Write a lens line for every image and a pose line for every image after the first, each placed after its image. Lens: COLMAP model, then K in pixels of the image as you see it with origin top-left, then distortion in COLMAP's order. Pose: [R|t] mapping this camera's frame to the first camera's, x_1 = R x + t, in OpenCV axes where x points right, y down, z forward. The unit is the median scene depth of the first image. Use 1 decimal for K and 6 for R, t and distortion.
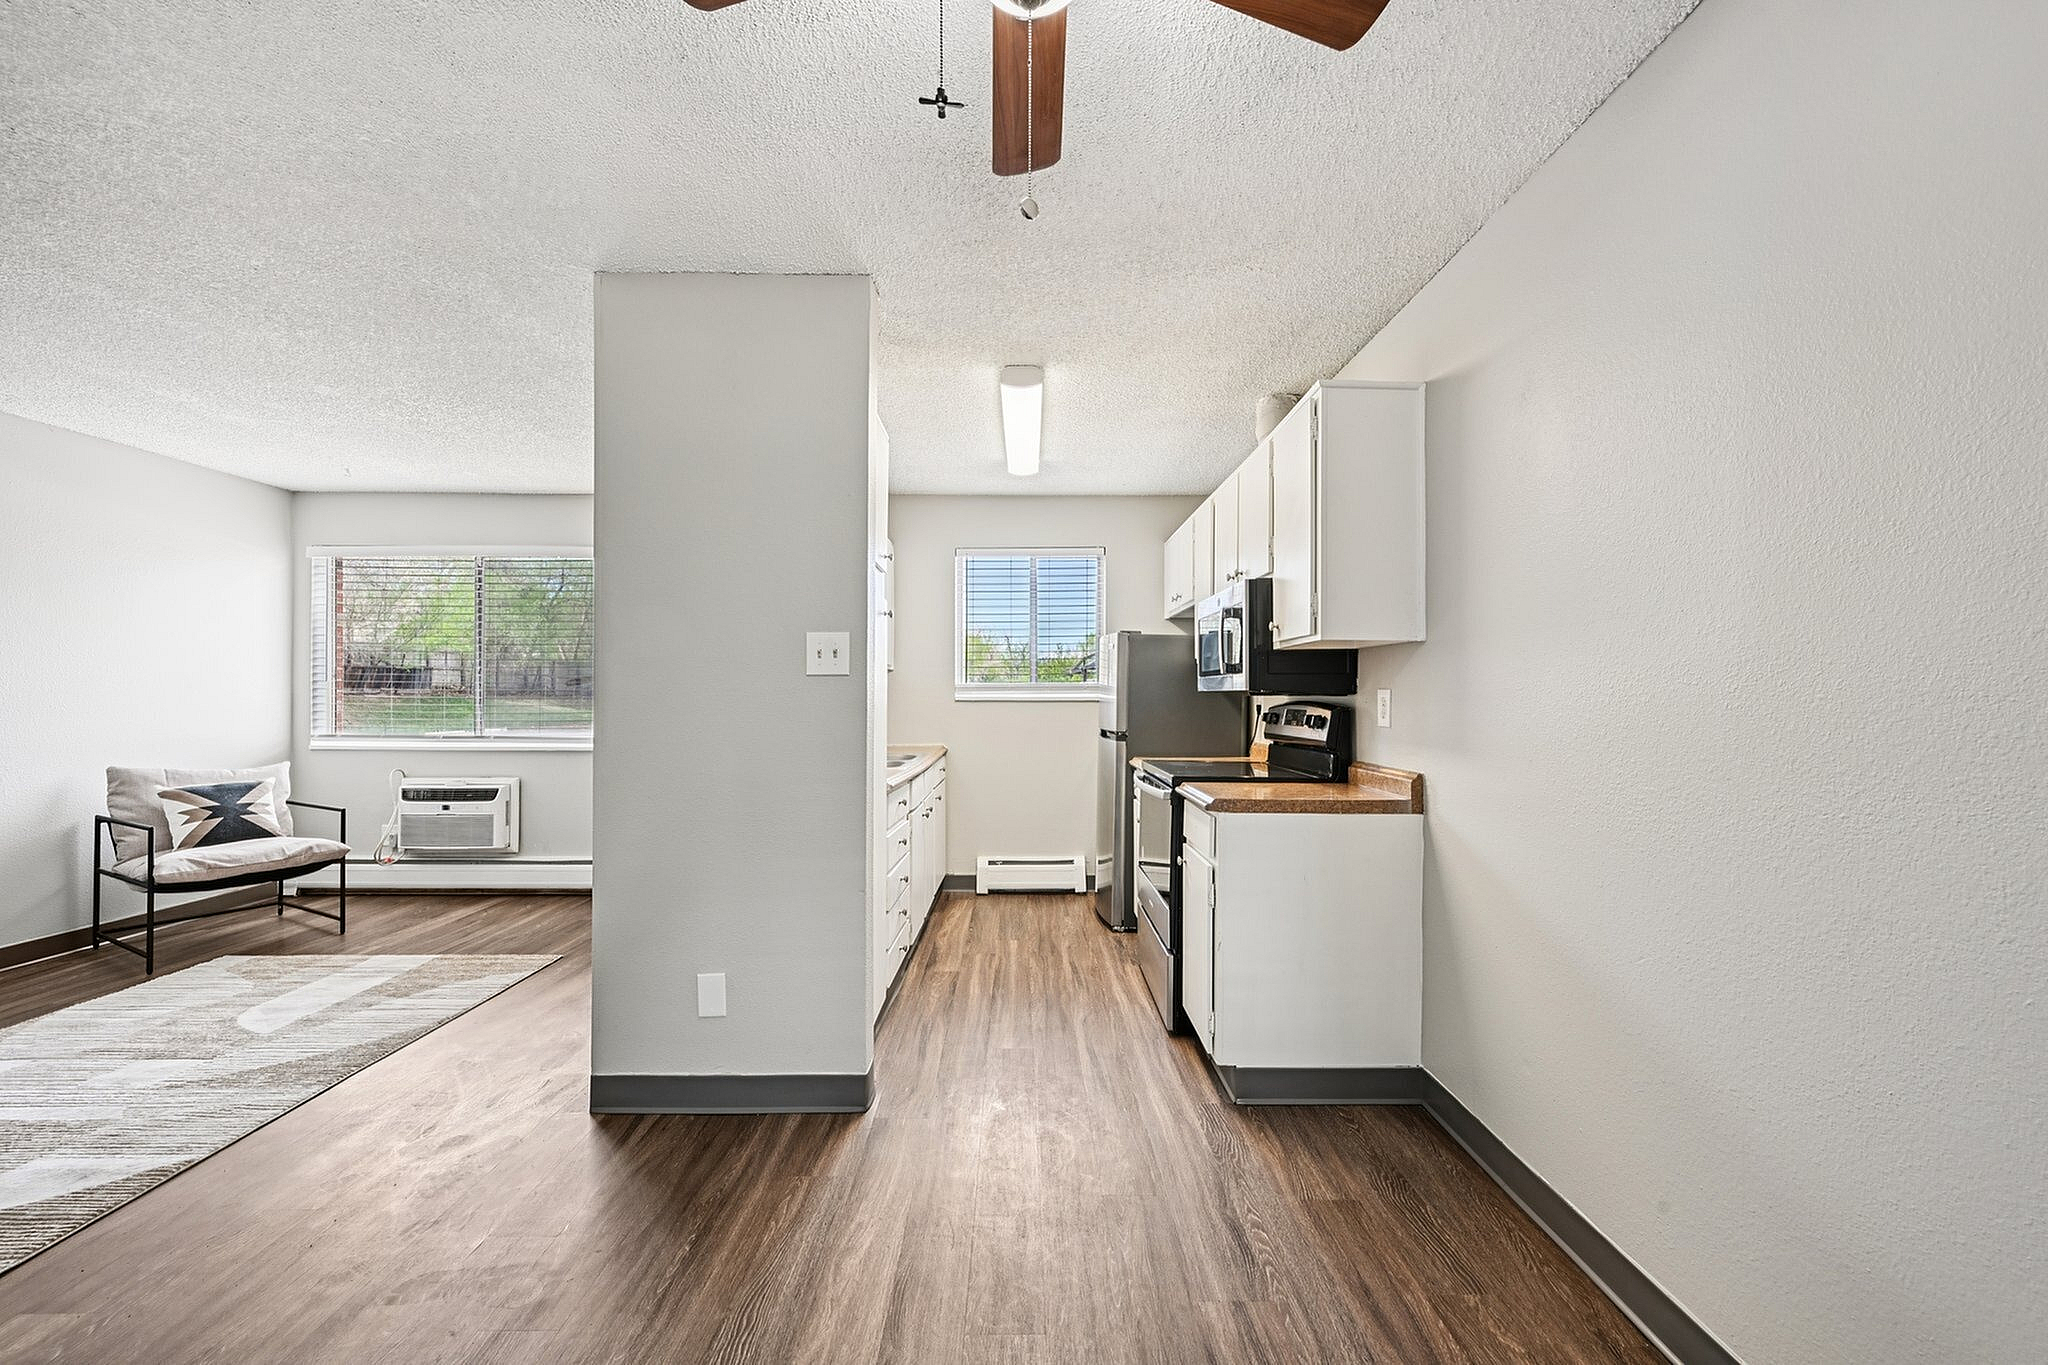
lens RADIAL K [[815.6, 0, 1024.0], [0, 815.6, 682.5], [0, 0, 1]] dist [0.000159, 0.000615]
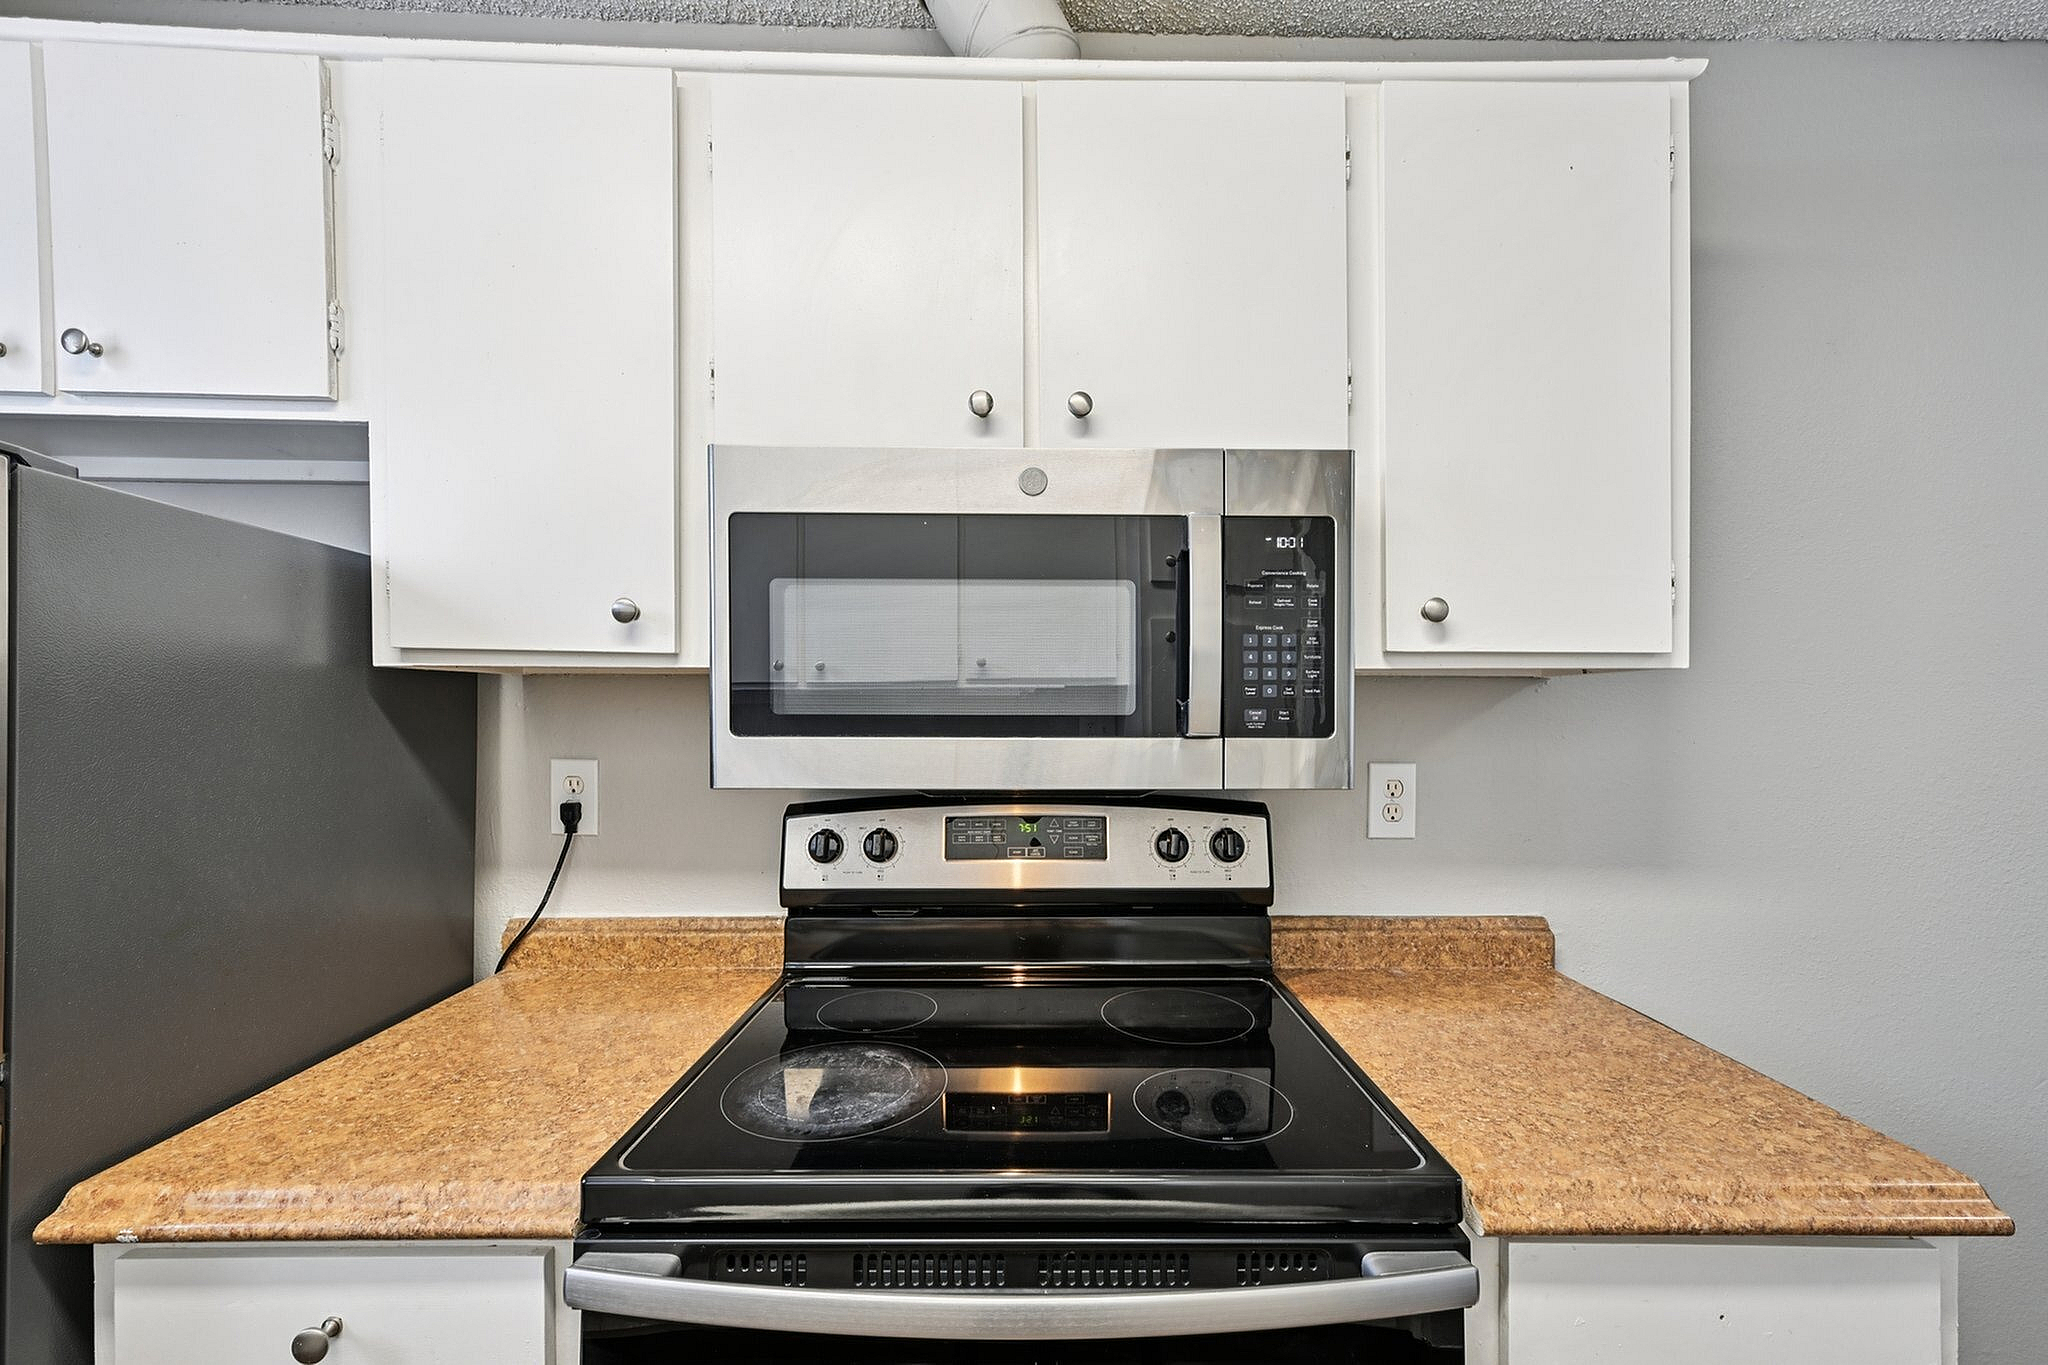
lens RADIAL K [[818.7, 0, 1036.6], [0, 818.7, 724.3], [0, 0, 1]] dist [0.002360, 0.000108]
pose [[-0.008394, -0.030243, 0.999507, -0.038549], [-0.019379, 0.999360, 0.030076, -0.017278], [-0.999777, -0.019117, -0.008974, 0.802721]]
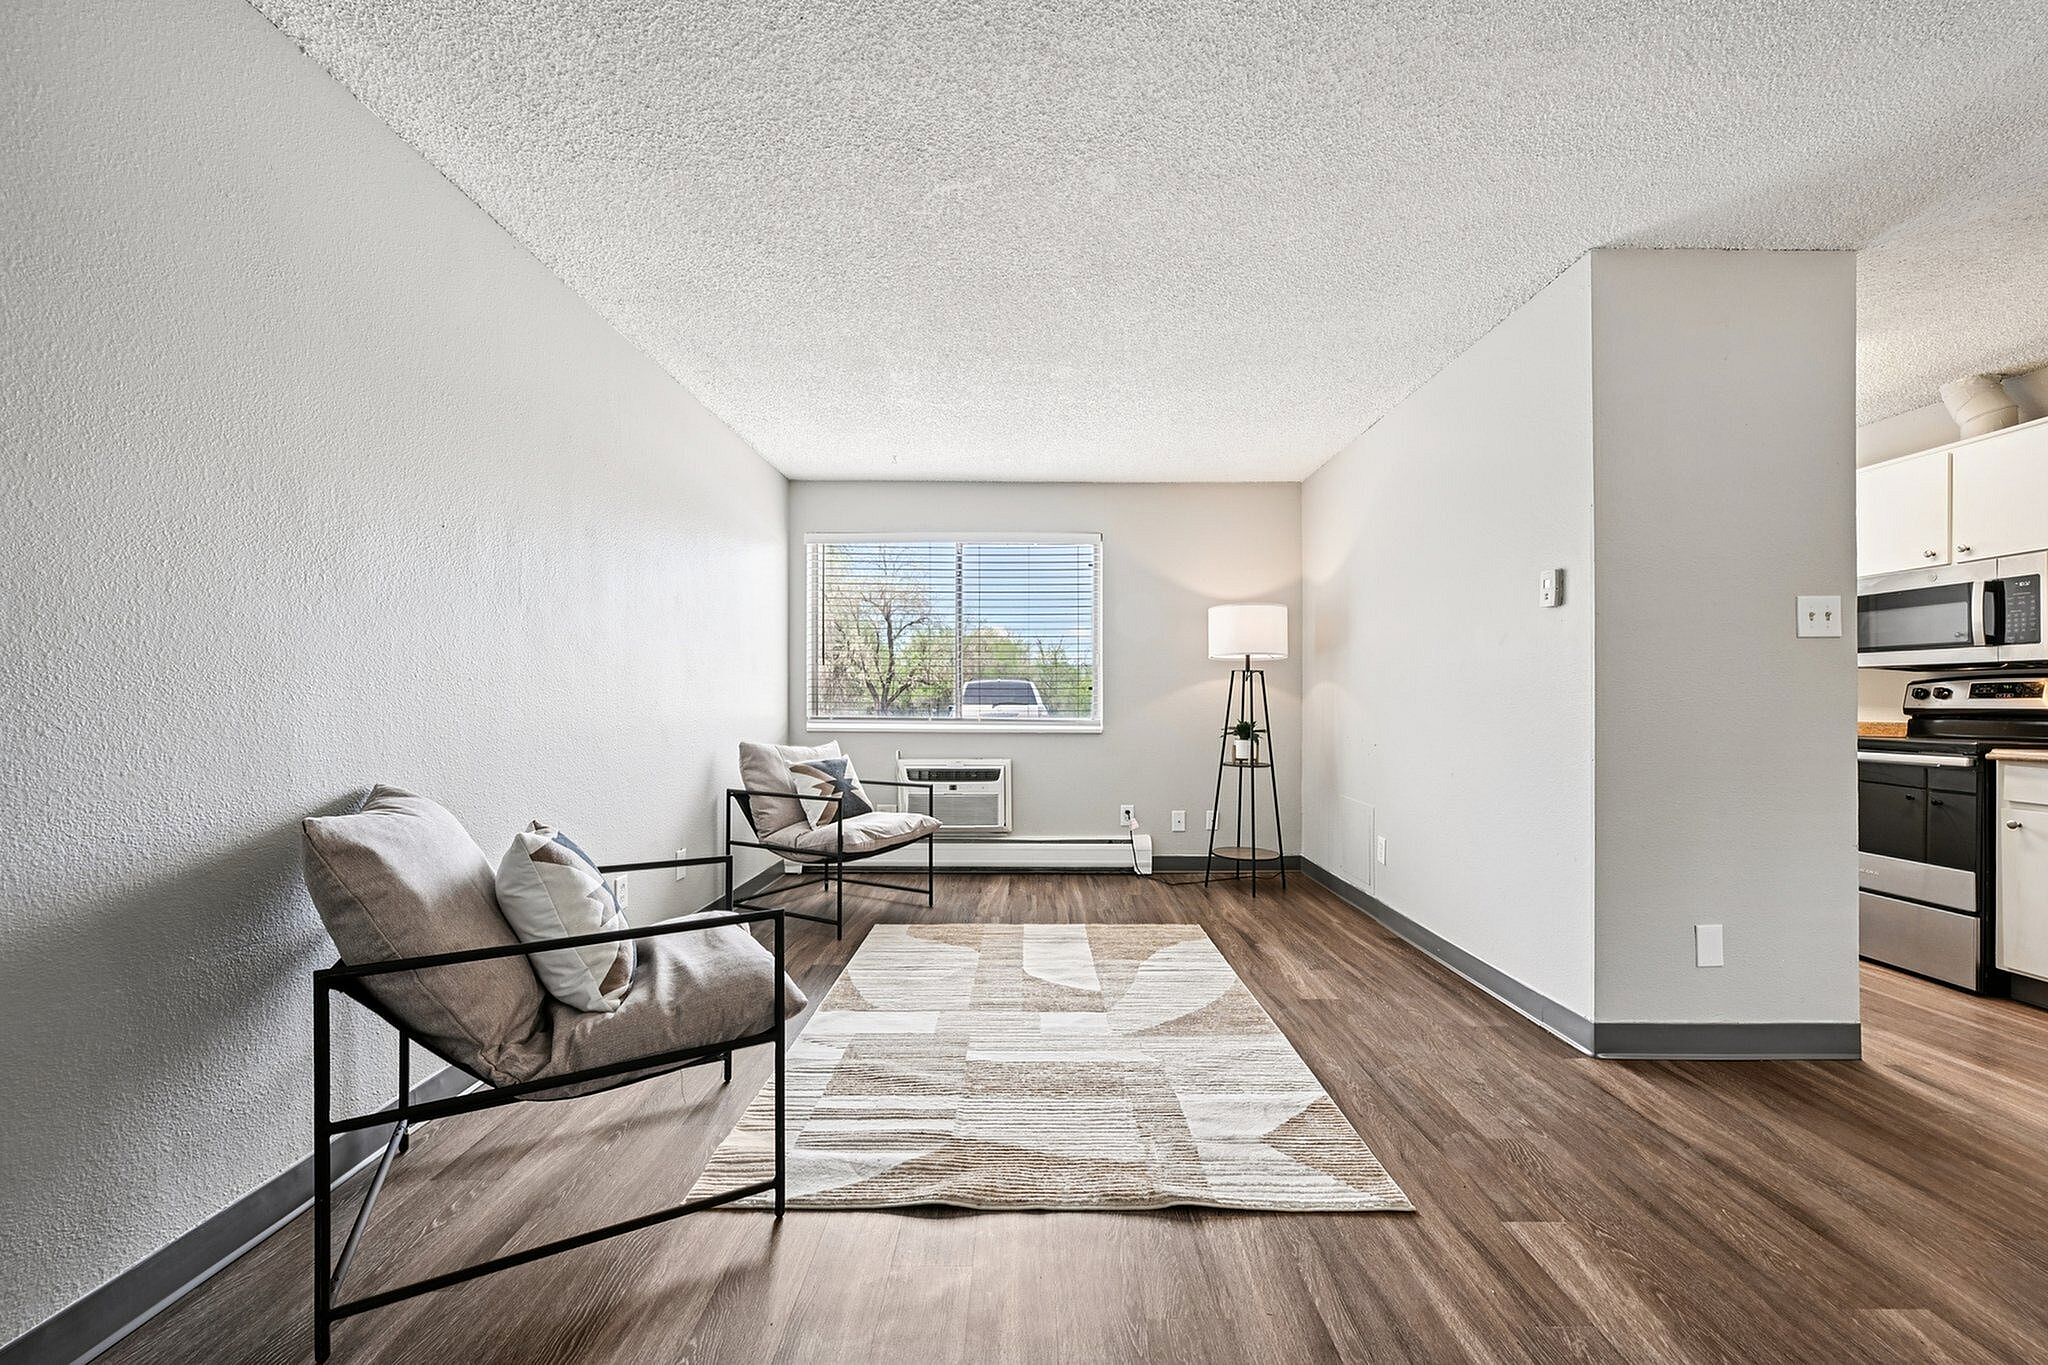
lens RADIAL K [[805.1, 0, 1028.3], [0, 805.1, 690.8], [0, 0, 1]] dist [0.001647, -0.000176]
pose [[0.999992, 0.000402, -0.003862, -0.717091], [-0.000386, 0.999991, 0.004261, 0.032023], [0.003863, -0.004259, 0.999983, -0.015024]]
